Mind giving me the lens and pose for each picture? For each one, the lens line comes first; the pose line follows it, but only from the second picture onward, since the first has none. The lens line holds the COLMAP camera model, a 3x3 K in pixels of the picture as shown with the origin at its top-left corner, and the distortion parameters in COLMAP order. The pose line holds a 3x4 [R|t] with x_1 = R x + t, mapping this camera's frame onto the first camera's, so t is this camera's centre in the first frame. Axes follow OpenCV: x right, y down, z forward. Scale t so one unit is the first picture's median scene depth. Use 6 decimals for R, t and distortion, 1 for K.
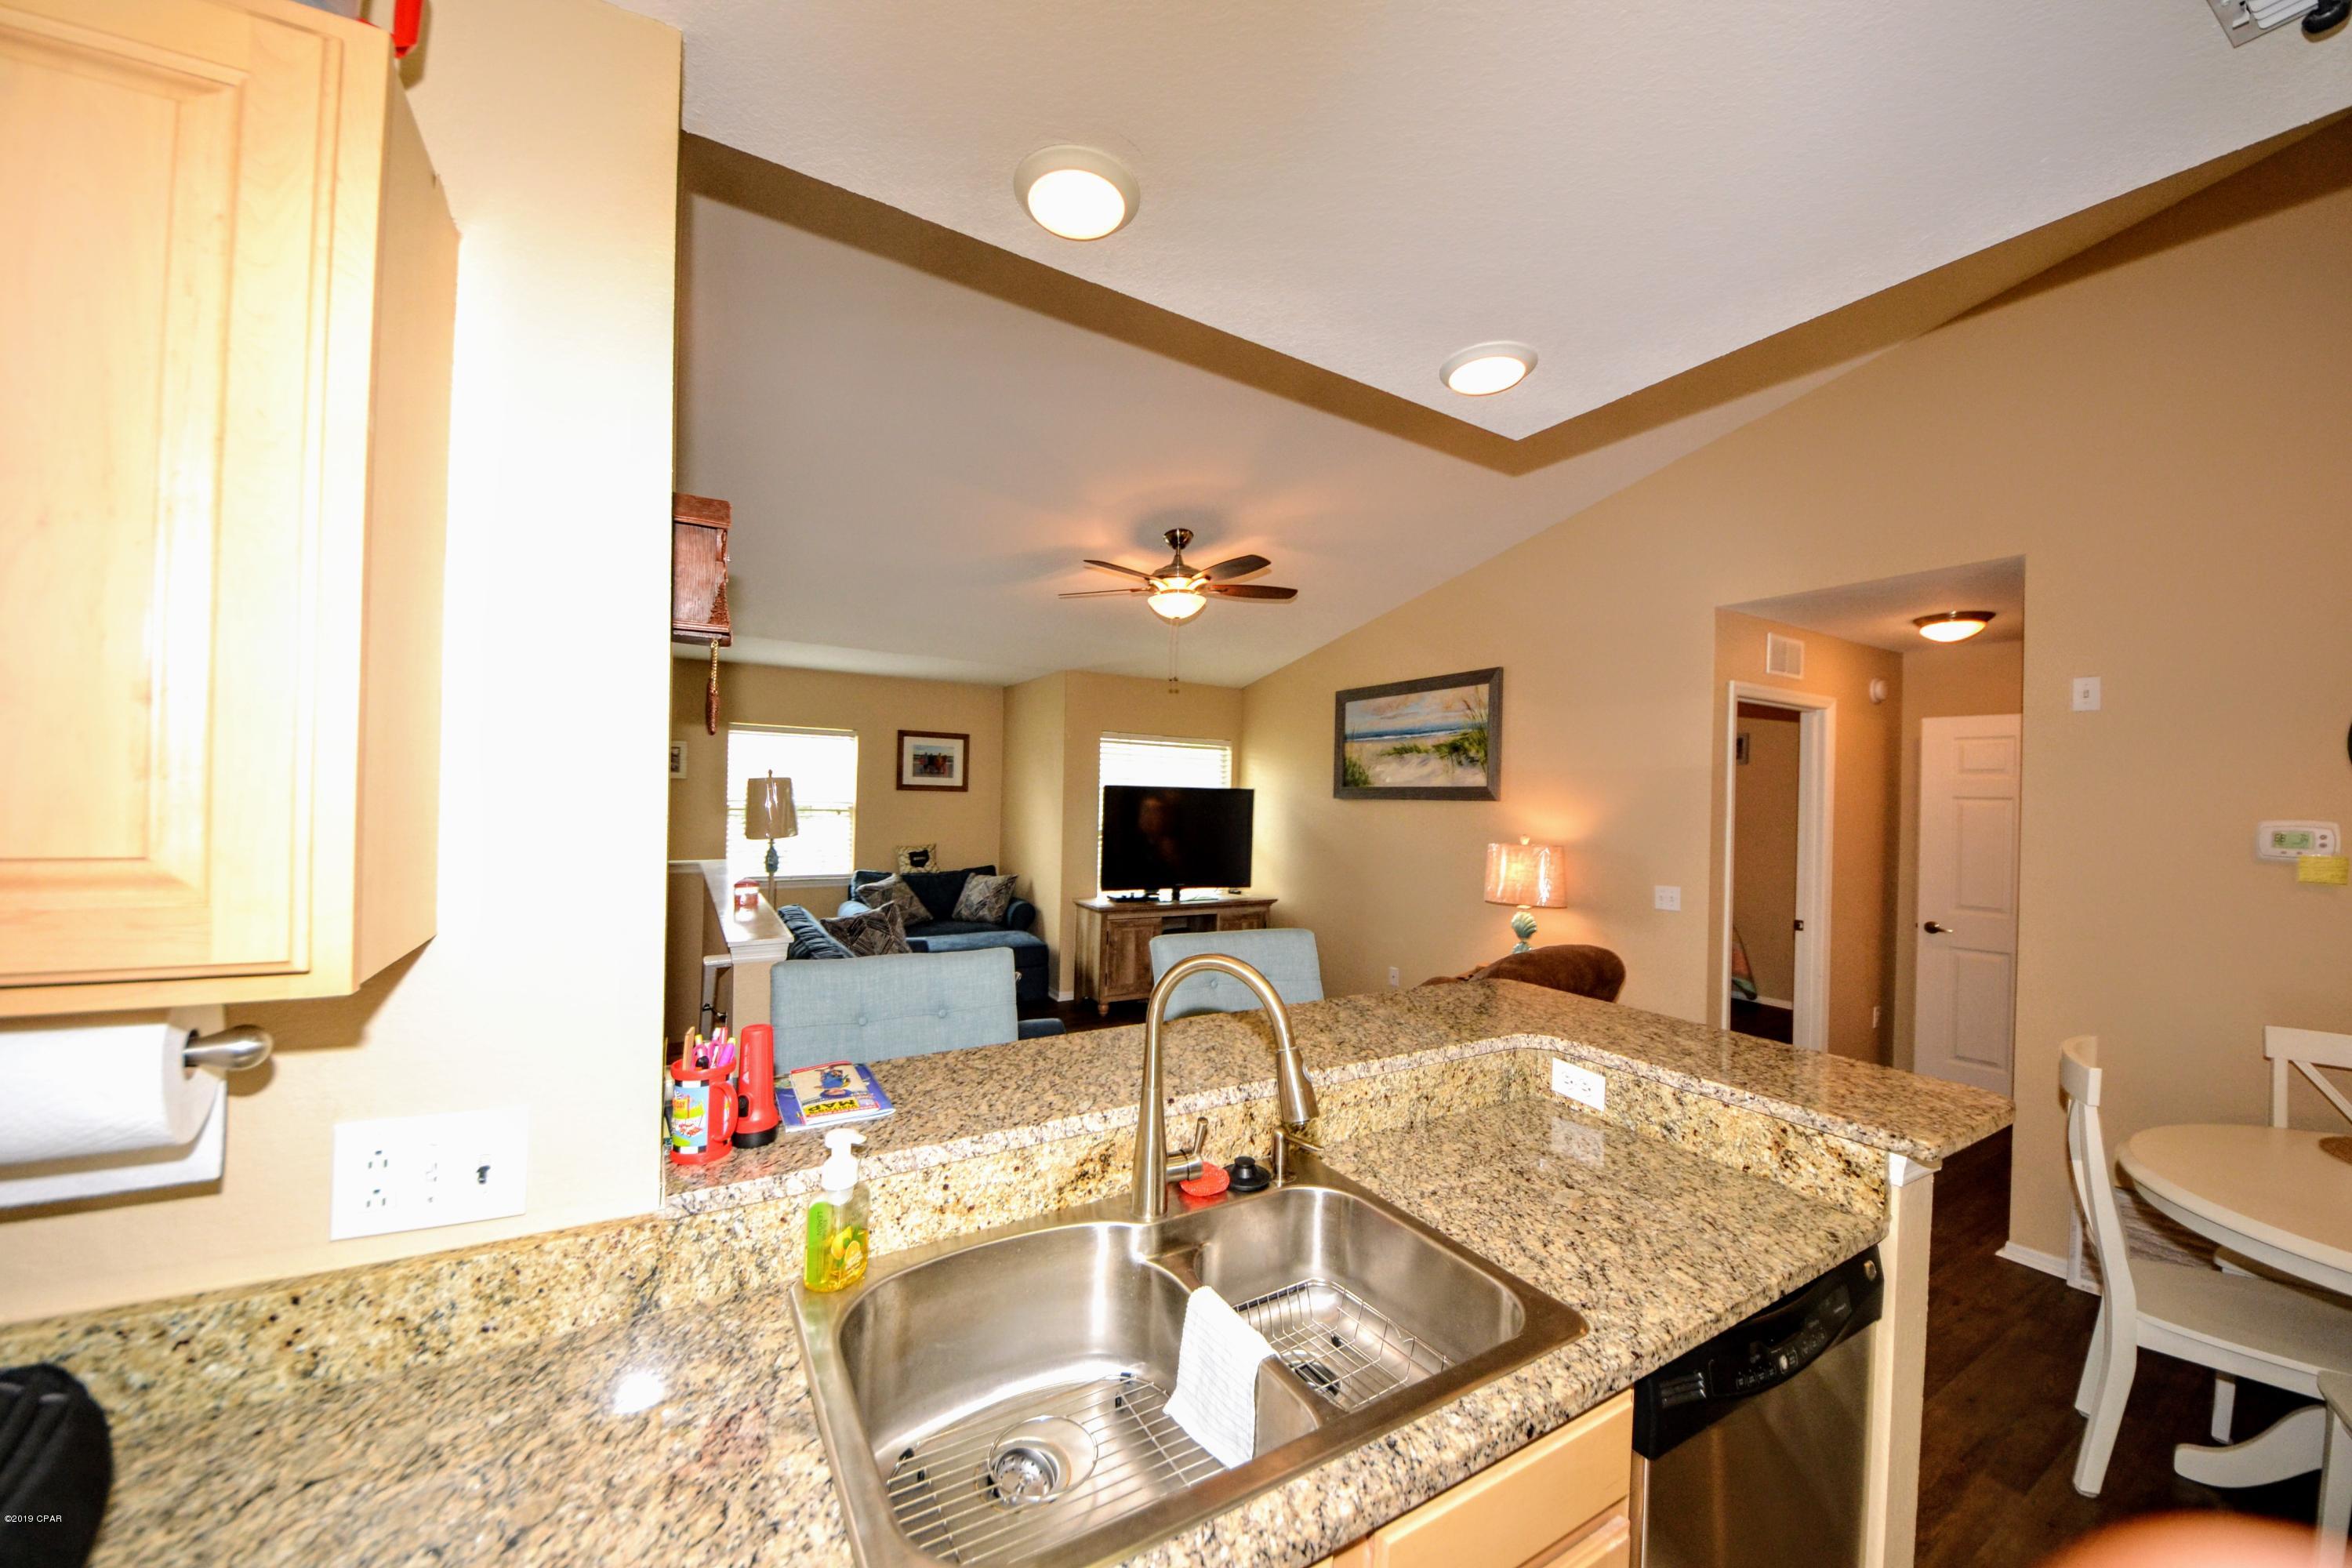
lens RADIAL K [[842.6, 0, 1162.7], [0, 842.6, 790.4], [0, 0, 1]] dist [0.023675, -0.016638]
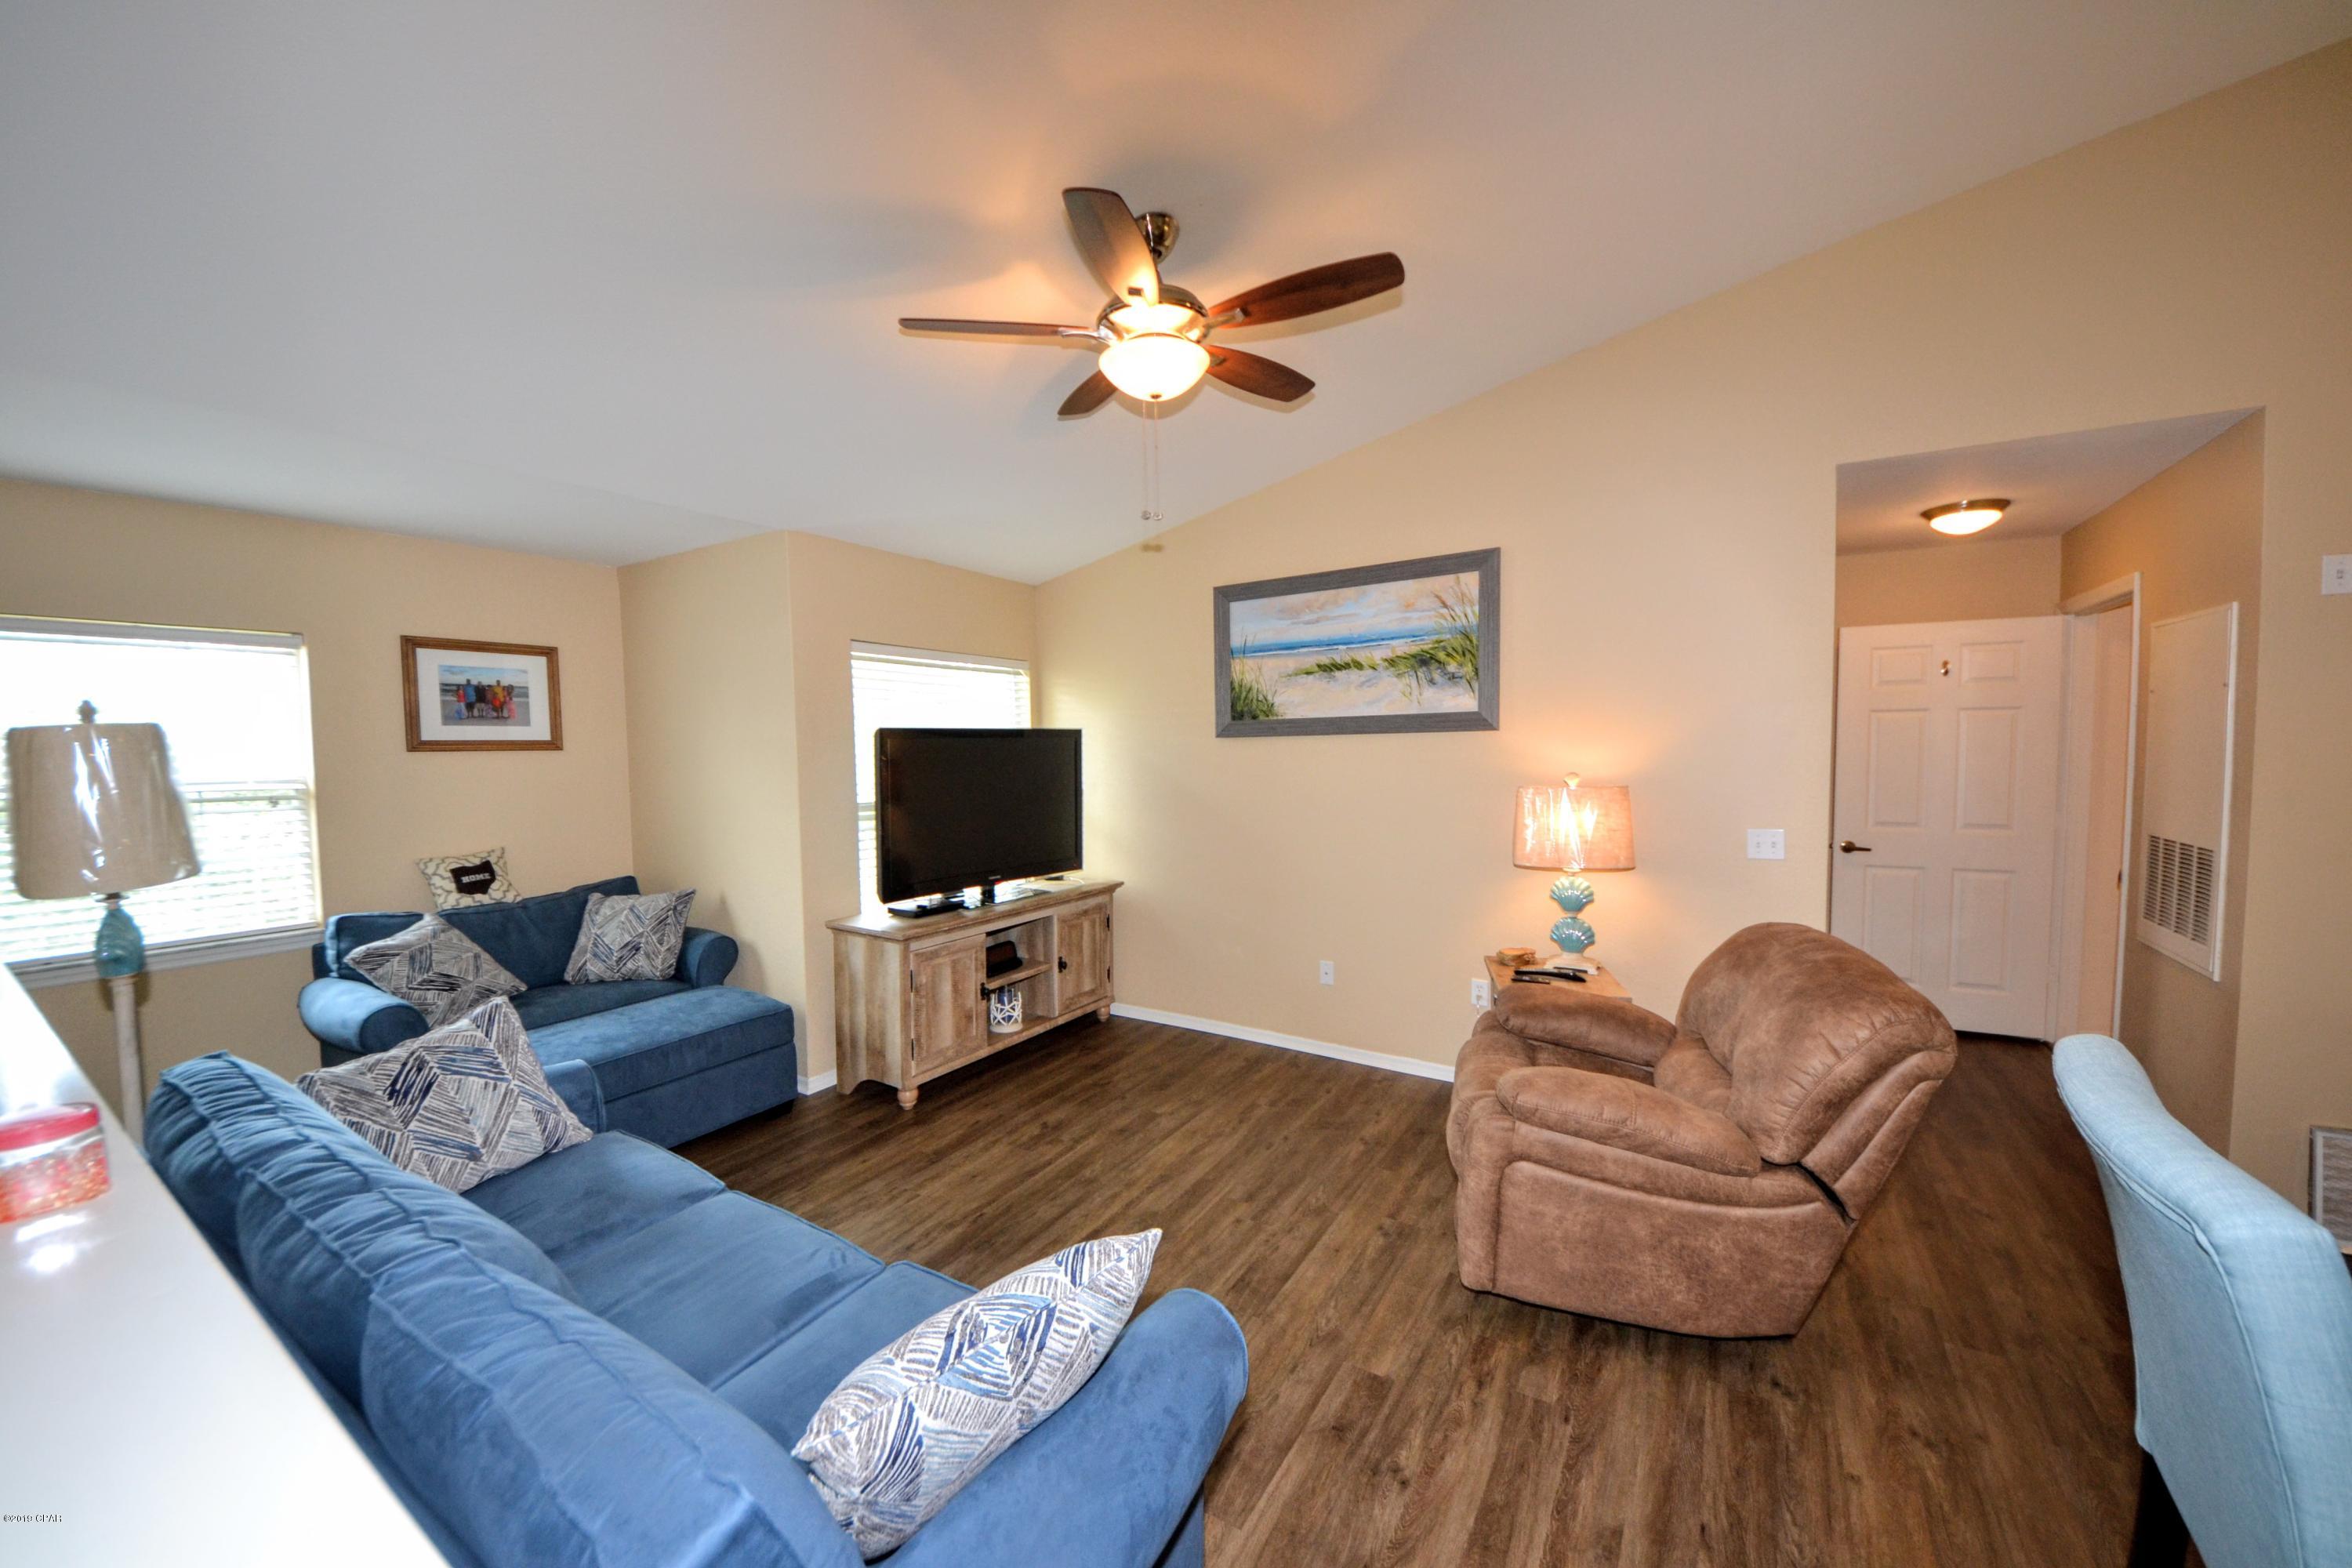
lens RADIAL K [[866.1, 0, 1169.5], [0, 866.1, 788.1], [0, 0, 1]] dist [0.035132, -0.023911]
pose [[0.887492, -0.060470, 0.456838, -0.239776], [0.033843, 0.997229, 0.066254, 0.003145], [-0.459579, -0.043339, 0.887079, 0.498708]]
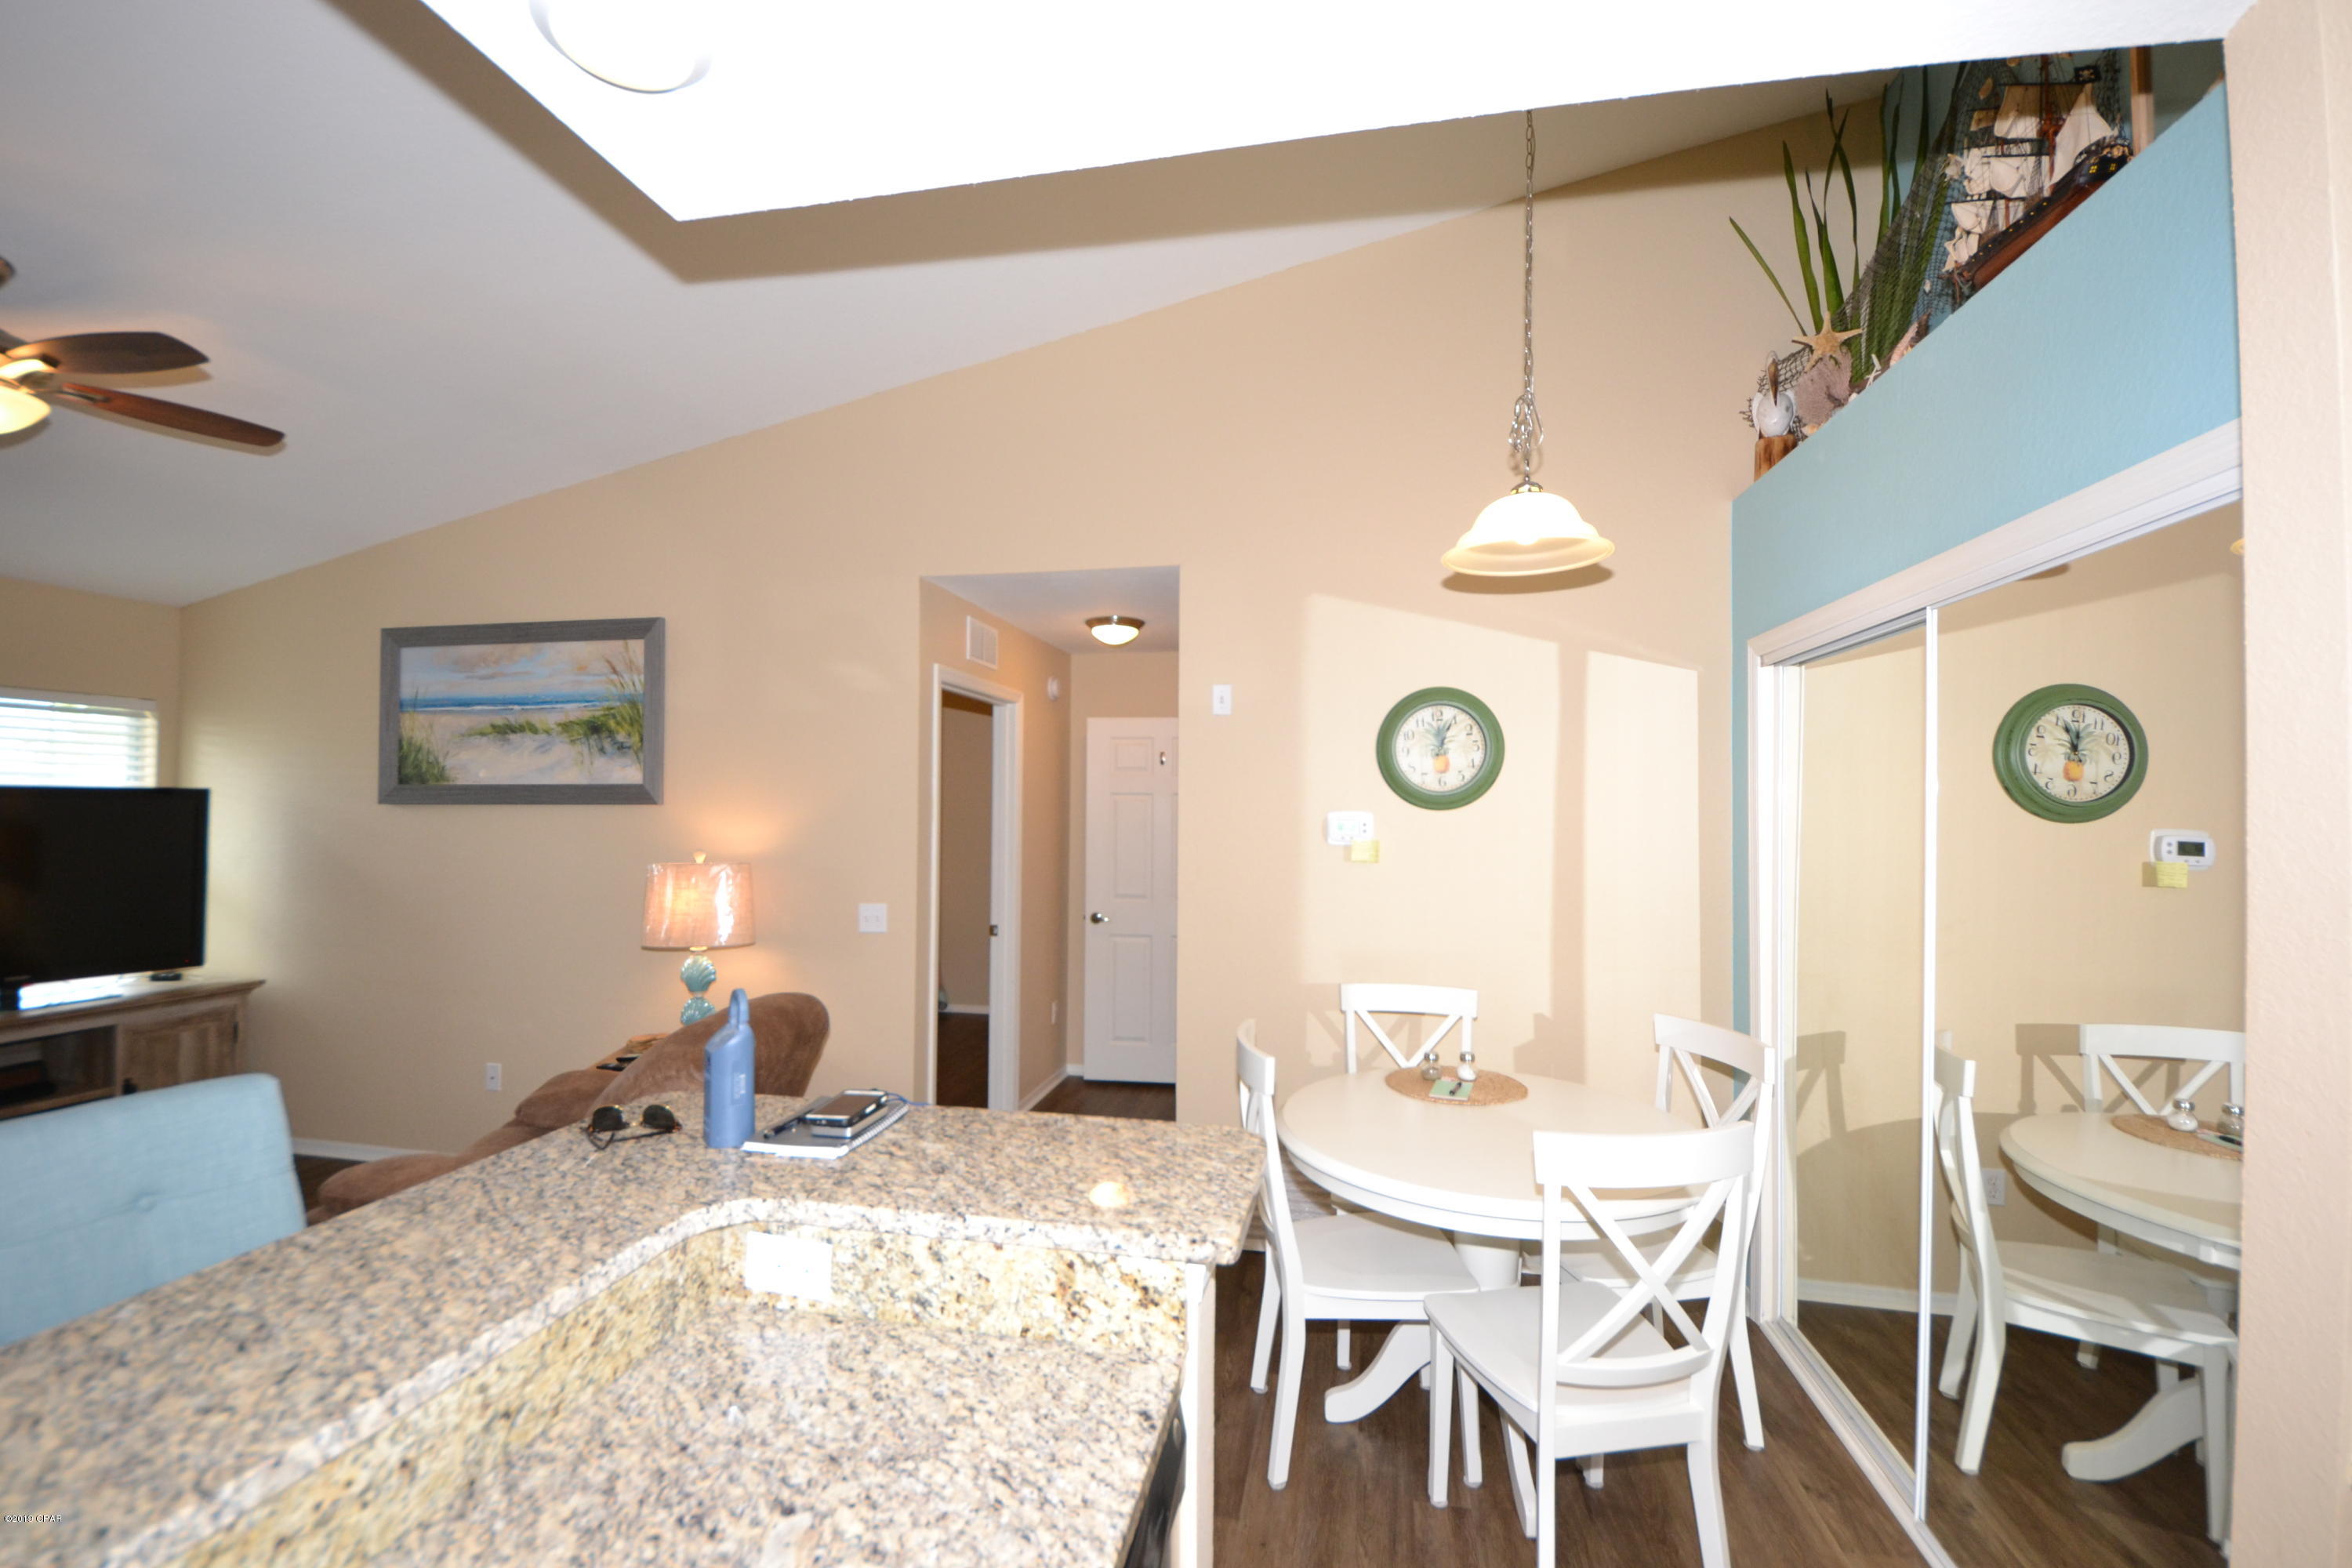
lens RADIAL K [[995.9, 0, 1172.0], [0, 995.9, 787.3], [0, 0, 1]] dist [0.045027, -0.040965]
pose [[0.661694, -0.004354, 0.749762, 0.050213], [0.004577, 0.999988, 0.001768, -0.001642], [-0.749760, 0.002262, 0.661706, 0.122068]]
